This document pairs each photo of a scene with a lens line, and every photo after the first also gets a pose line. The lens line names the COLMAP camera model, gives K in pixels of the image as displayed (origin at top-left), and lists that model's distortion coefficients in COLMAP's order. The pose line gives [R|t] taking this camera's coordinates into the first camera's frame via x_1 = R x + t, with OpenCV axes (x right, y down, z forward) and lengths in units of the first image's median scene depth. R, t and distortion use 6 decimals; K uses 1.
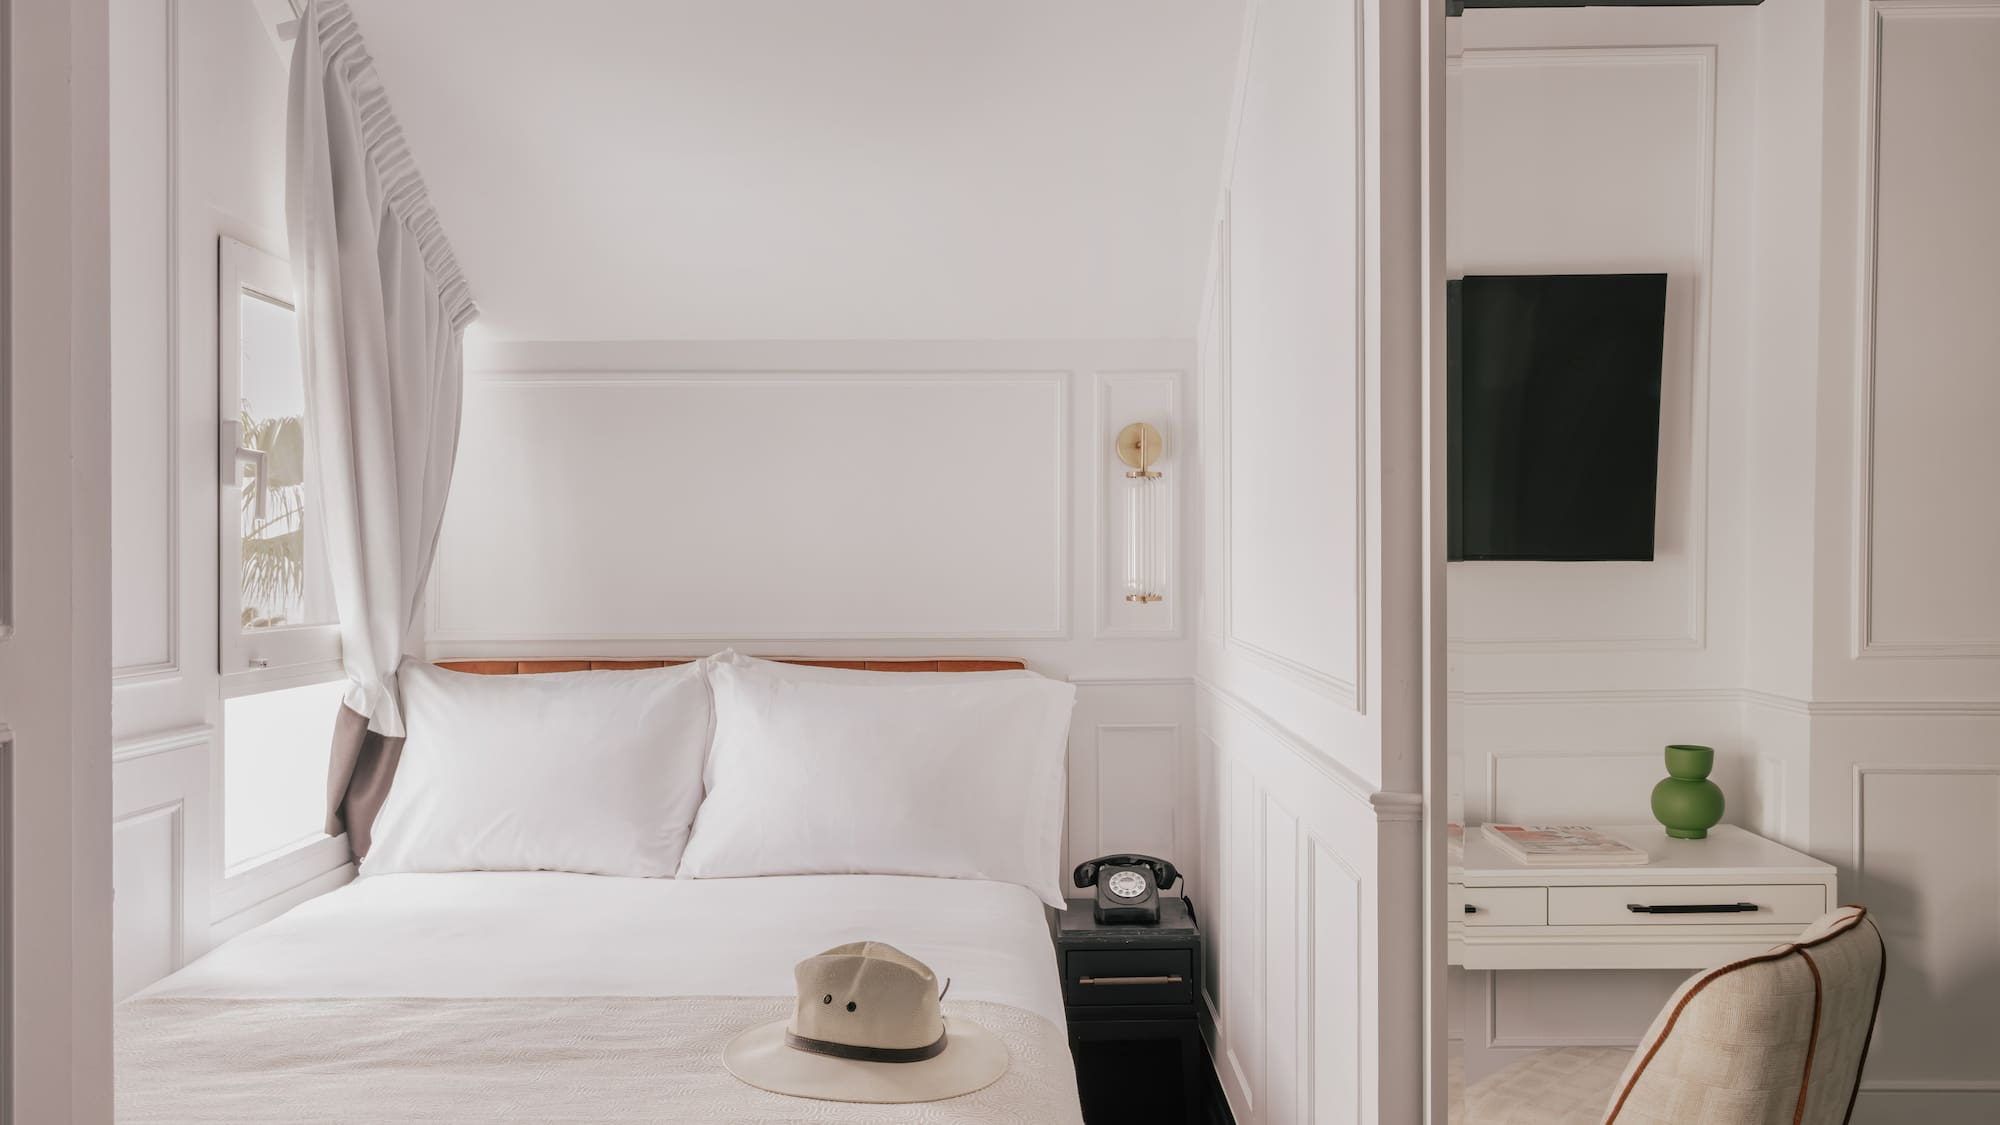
lens RADIAL K [[1776.0, 0, 1002.8], [0, 1776.0, 569.0], [0, 0, 1]] dist [0.008842, -0.003106]
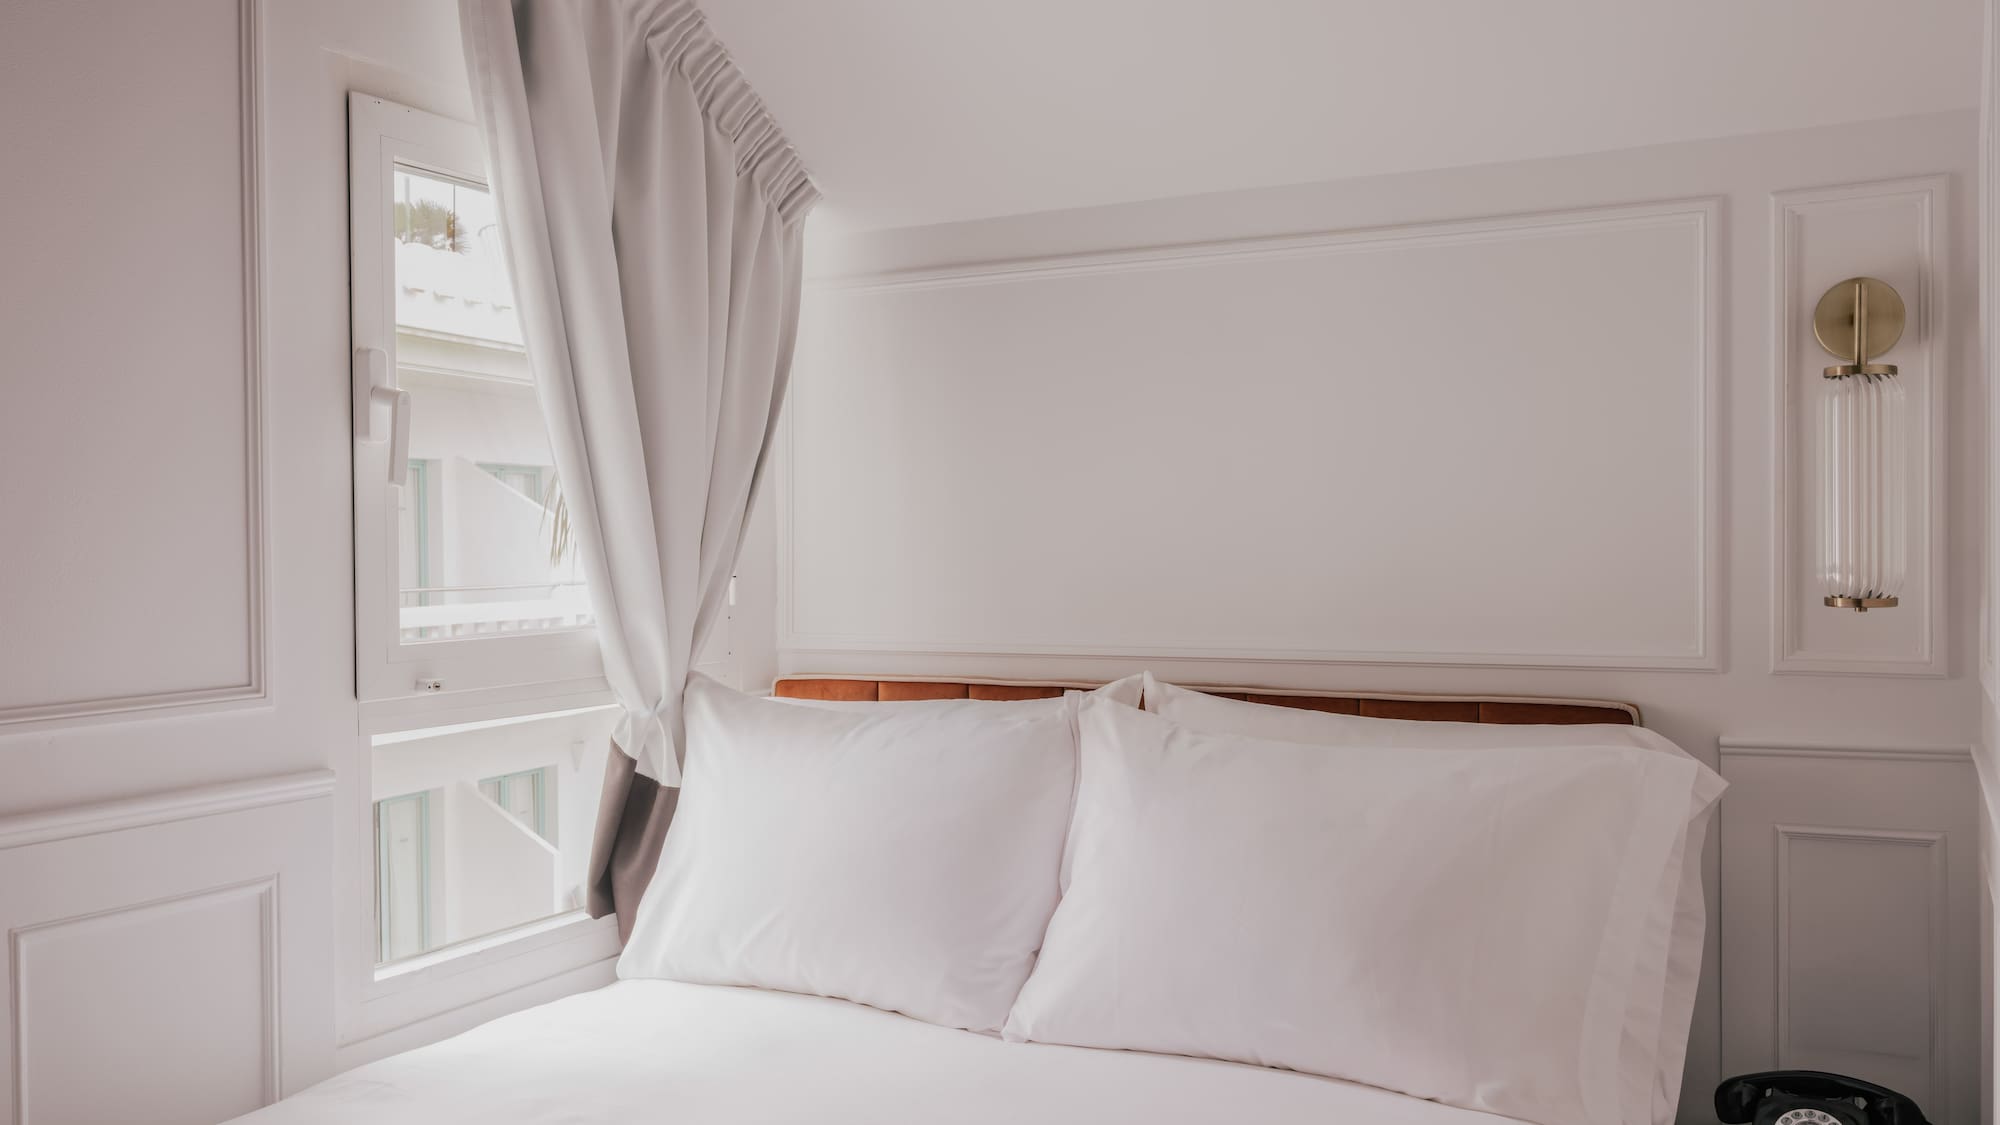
lens RADIAL K [[1776.0, 0, 1002.8], [0, 1776.0, 569.0], [0, 0, 1]] dist [0.008842, -0.003106]
pose [[0.875662, 0.001796, -0.482921, 0.121149], [0.005459, 0.999892, 0.013618, -0.002356], [0.482893, -0.014561, 0.875558, 0.433427]]
